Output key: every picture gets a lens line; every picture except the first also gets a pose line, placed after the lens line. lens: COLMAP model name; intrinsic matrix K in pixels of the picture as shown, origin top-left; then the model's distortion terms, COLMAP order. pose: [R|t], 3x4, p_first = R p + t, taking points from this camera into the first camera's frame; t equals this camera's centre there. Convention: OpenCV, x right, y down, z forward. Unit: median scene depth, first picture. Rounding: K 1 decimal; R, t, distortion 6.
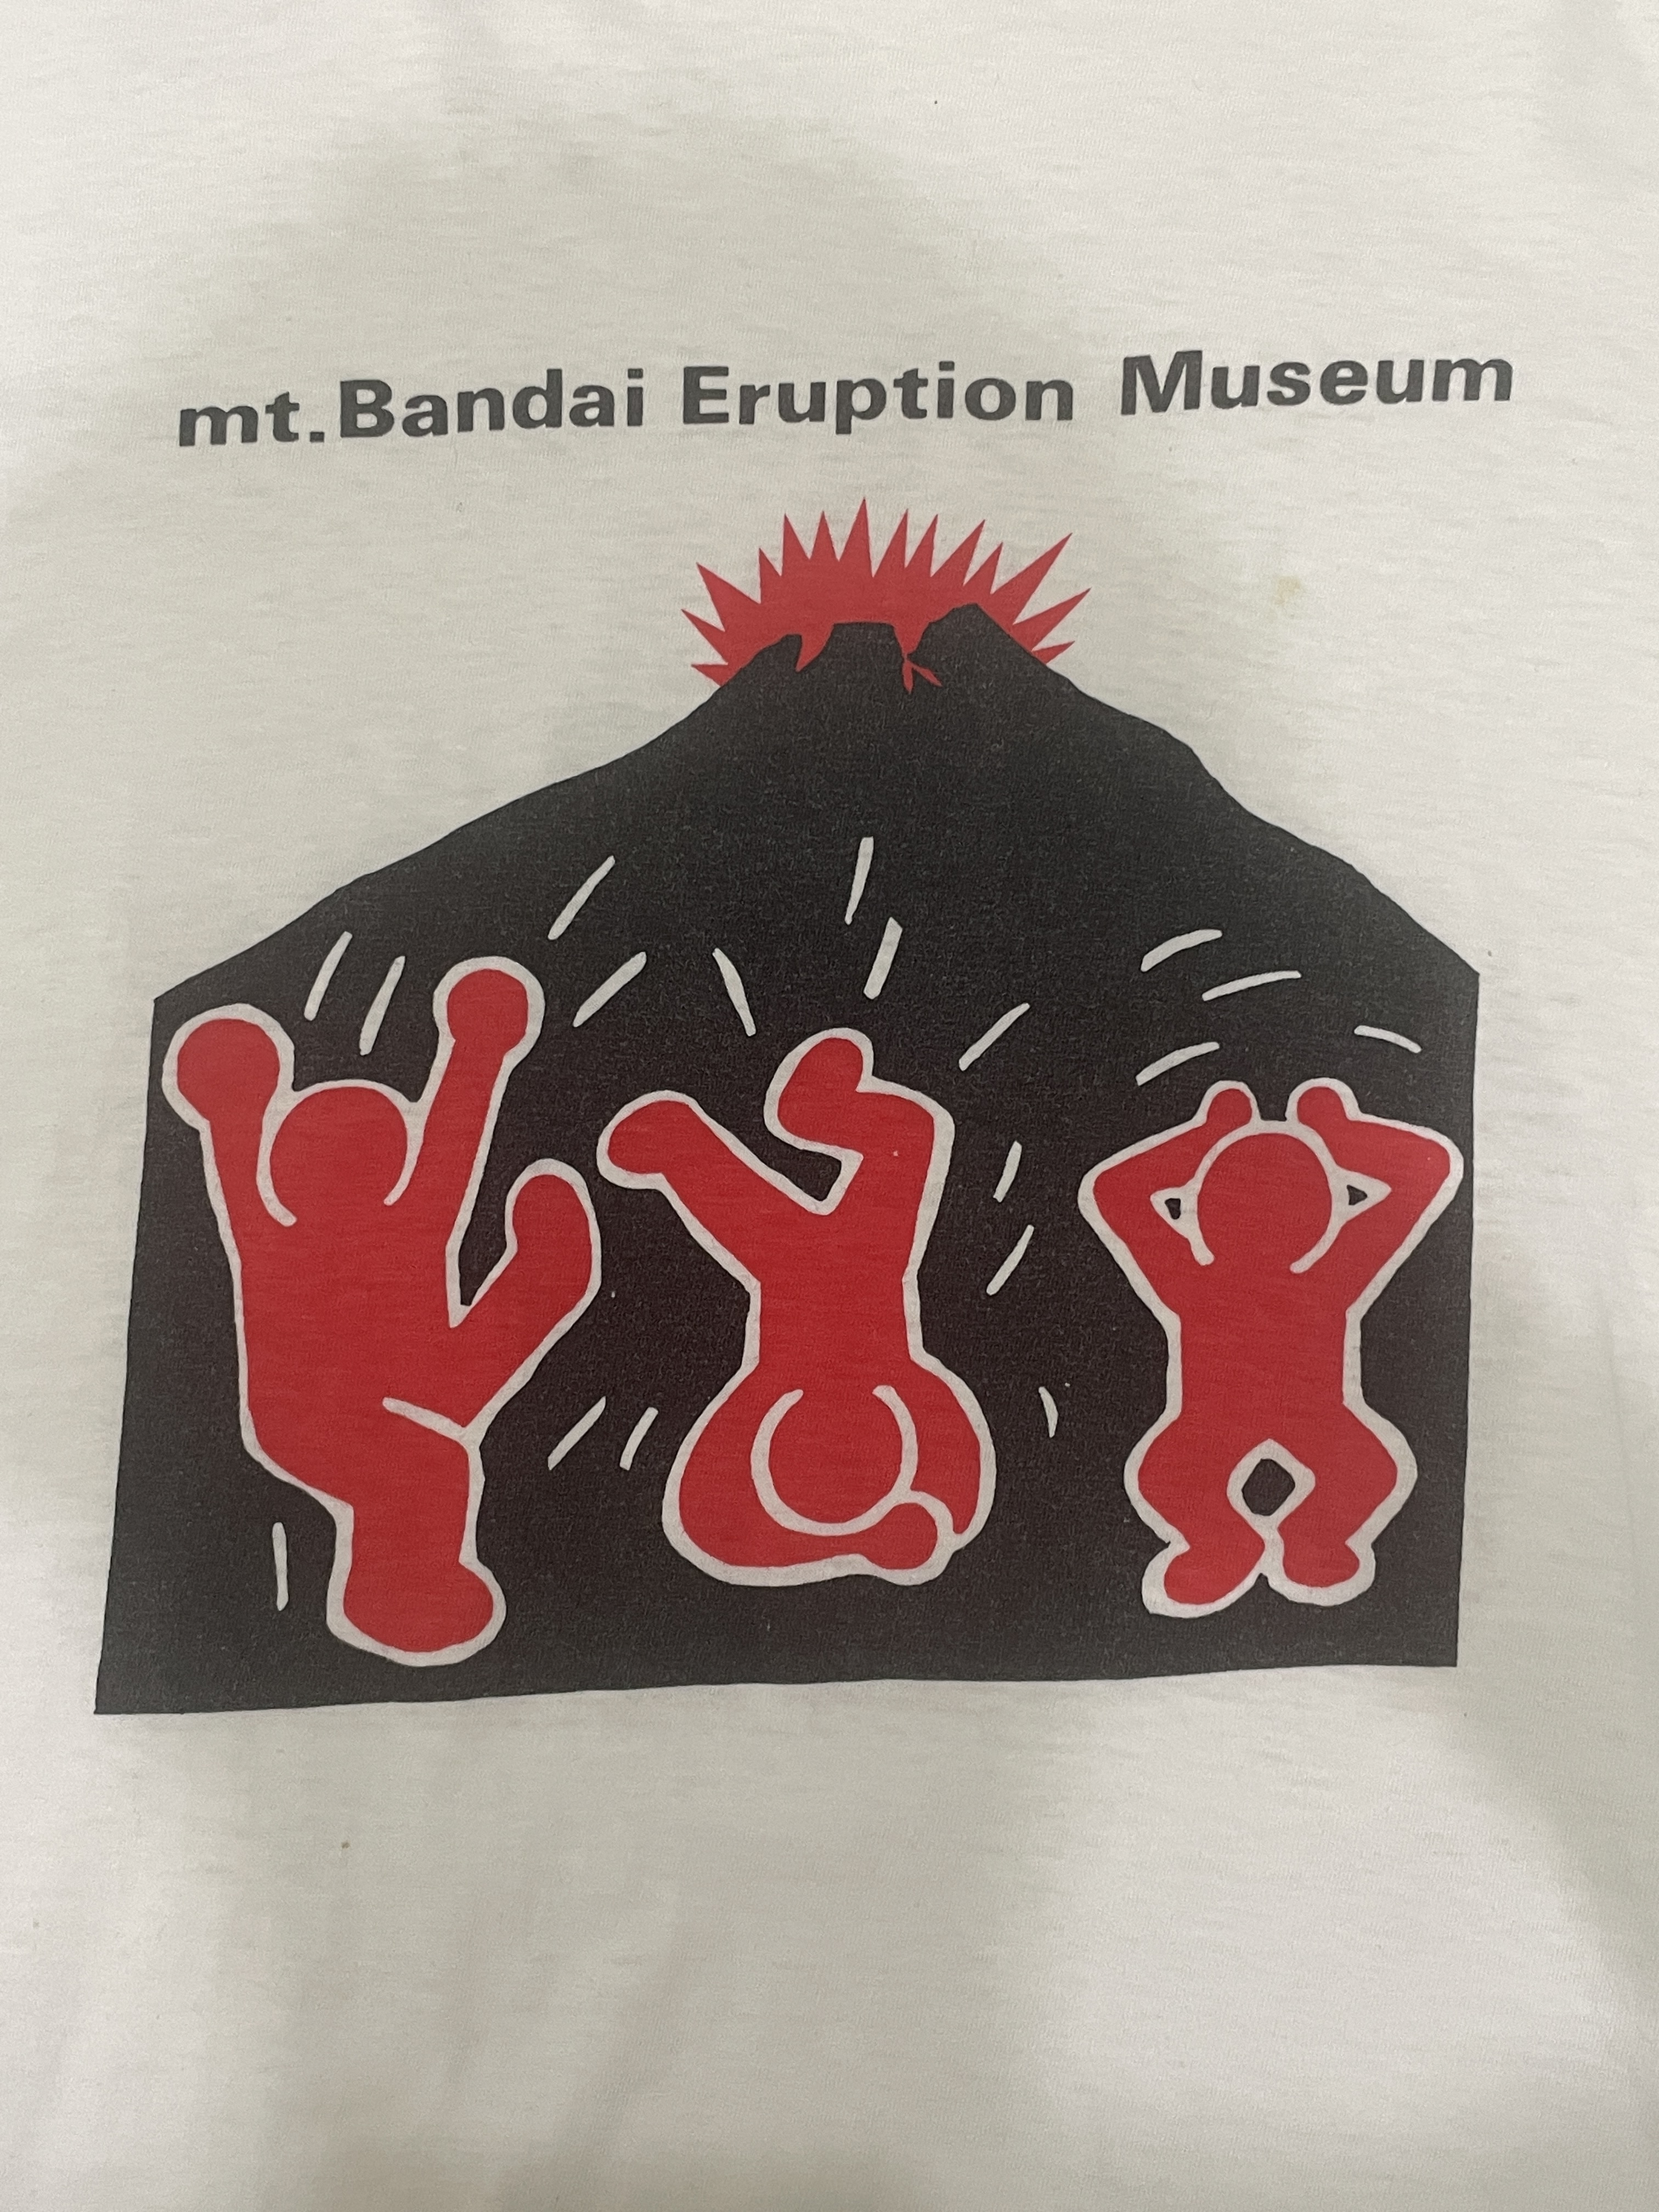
lens RADIAL K [[2328.8, 0, 832.5], [0, 2328.8, 1107.2], [0, 0, 1]] dist [-0.029907, 0.000000]
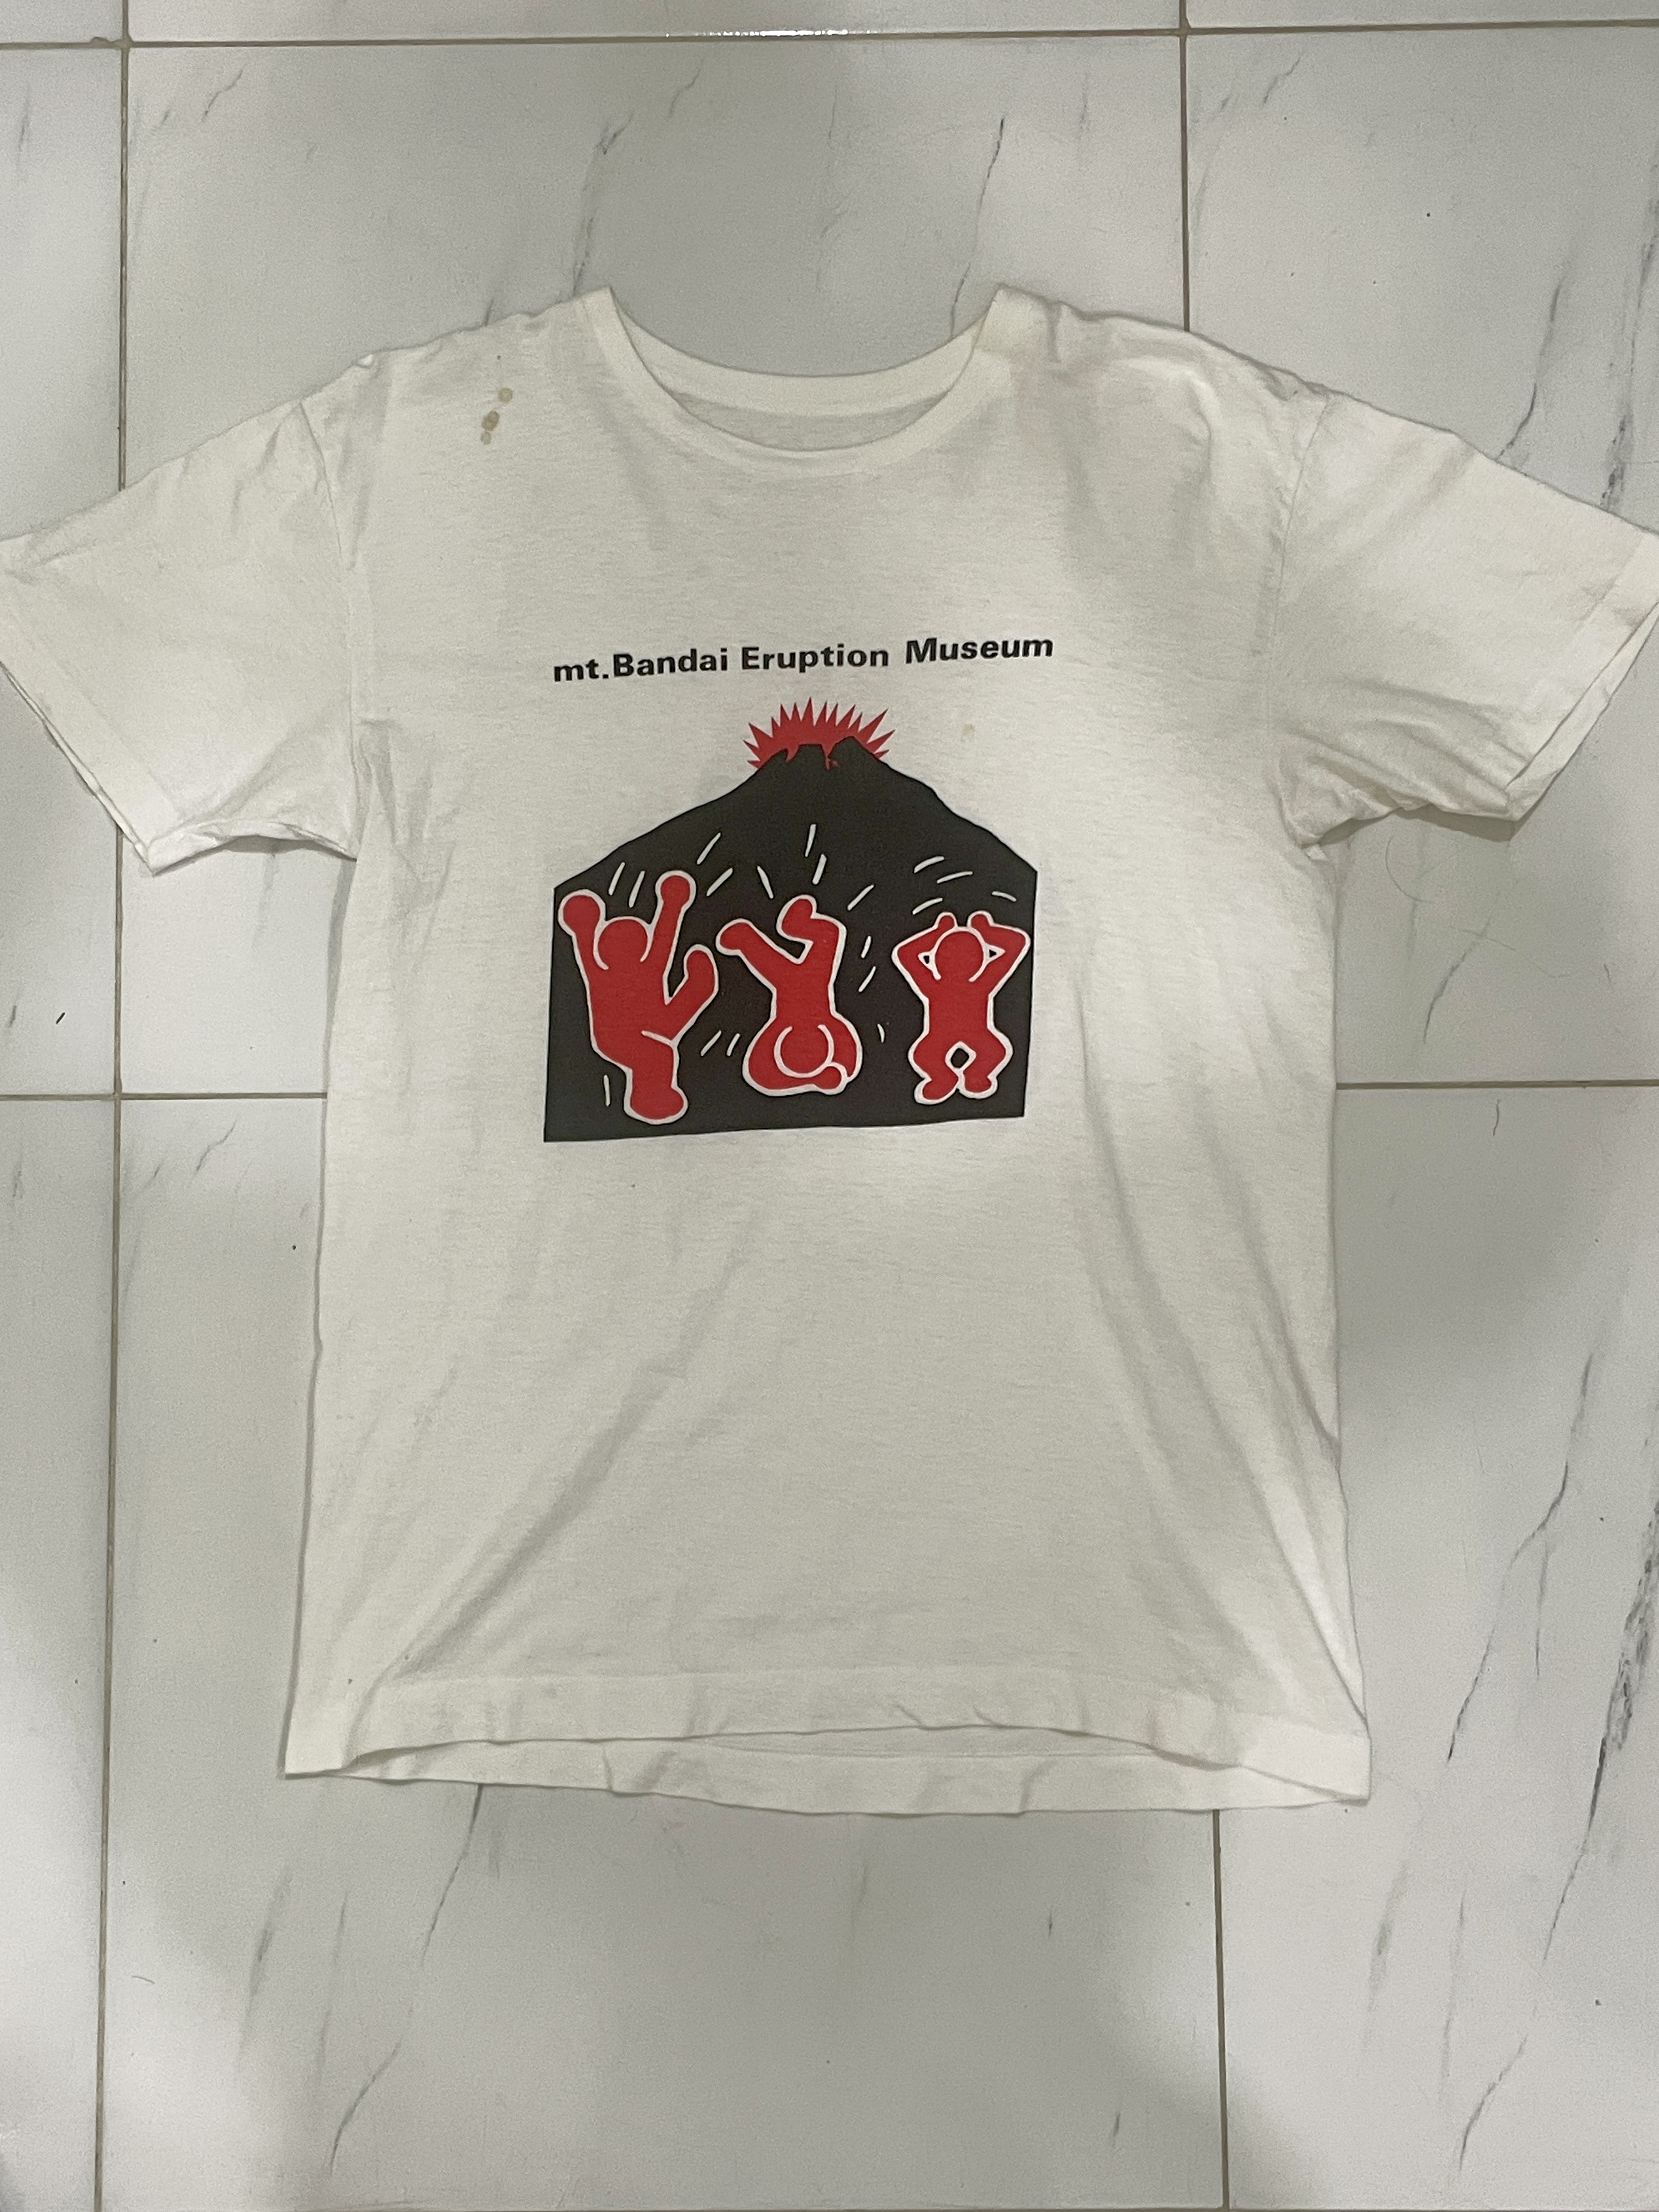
lens RADIAL K [[2329.0, 0, 825.9], [0, 2329.0, 1109.1], [0, 0, 1]] dist [-0.029907, 0.000000]
pose [[0.999899, -0.014224, 0.000345, 0.024470], [0.014185, 0.998494, 0.053003, 0.072721], [-0.001098, -0.052993, 0.998594, -1.748589]]
